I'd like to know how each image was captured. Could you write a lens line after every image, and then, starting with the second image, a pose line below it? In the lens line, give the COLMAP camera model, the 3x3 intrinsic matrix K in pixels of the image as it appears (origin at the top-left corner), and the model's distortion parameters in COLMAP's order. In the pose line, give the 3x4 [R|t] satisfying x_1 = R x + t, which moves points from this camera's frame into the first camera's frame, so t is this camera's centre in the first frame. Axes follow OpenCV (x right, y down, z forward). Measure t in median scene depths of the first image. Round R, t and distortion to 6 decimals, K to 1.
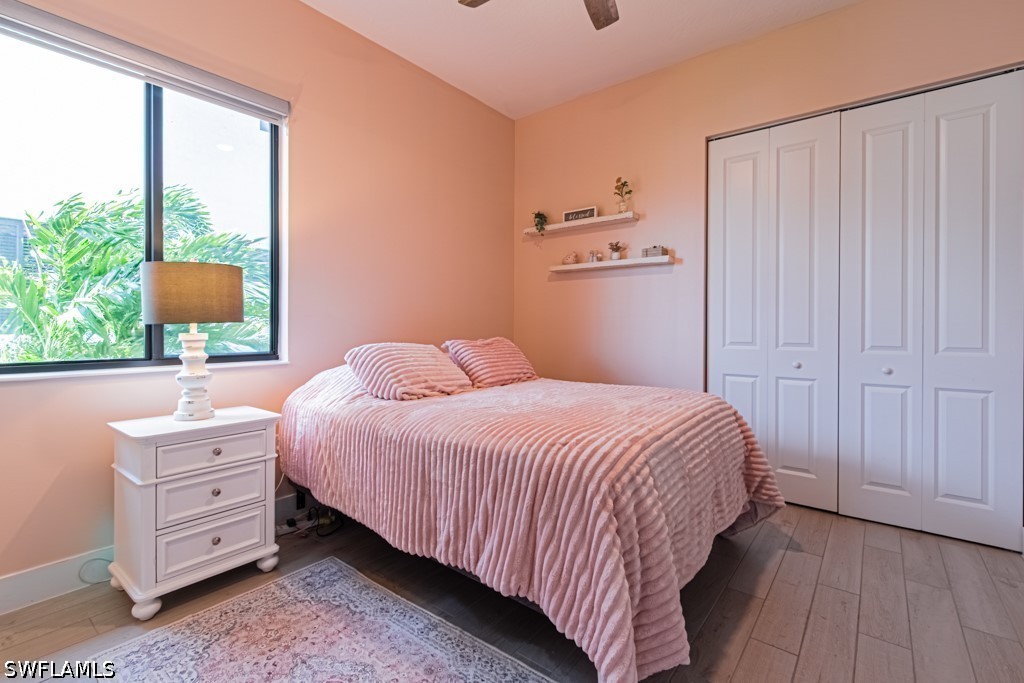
lens RADIAL K [[467.7, 0, 509.9], [0, 467.7, 335.8], [0, 0, 1]] dist [-0.011909, 0.000955]
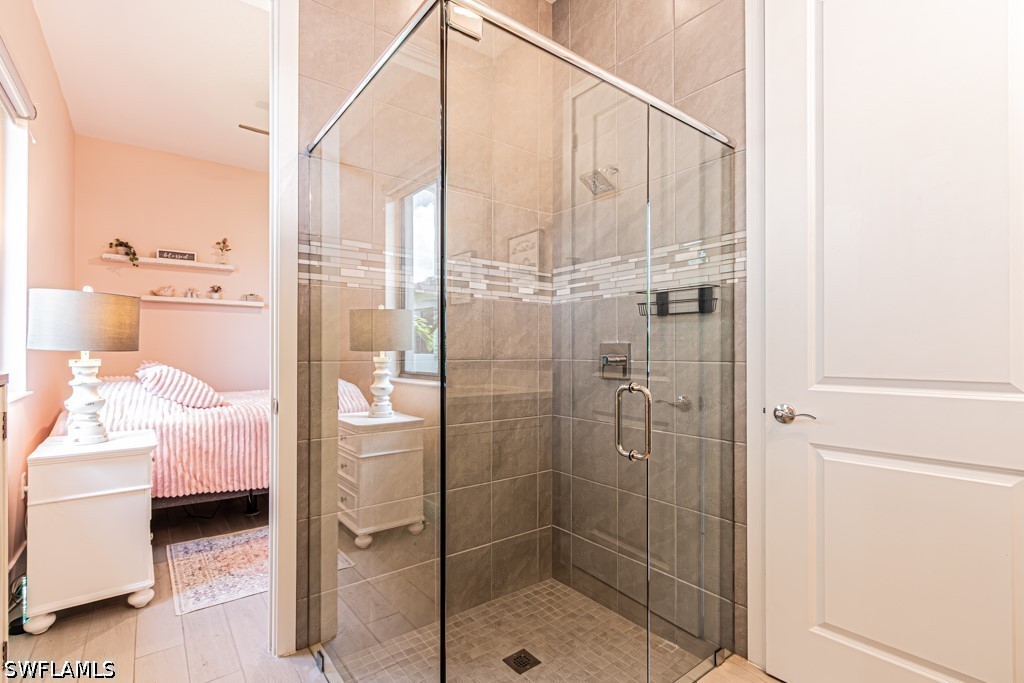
lens RADIAL K [[467.7, 0, 513.6], [0, 467.7, 348.9], [0, 0, 1]] dist [-0.011909, 0.000955]
pose [[0.229994, 0.002494, 0.973189, -0.847308], [0.014911, 0.999870, -0.006086, -0.005255], [-0.973078, 0.015911, 0.229927, -0.091461]]
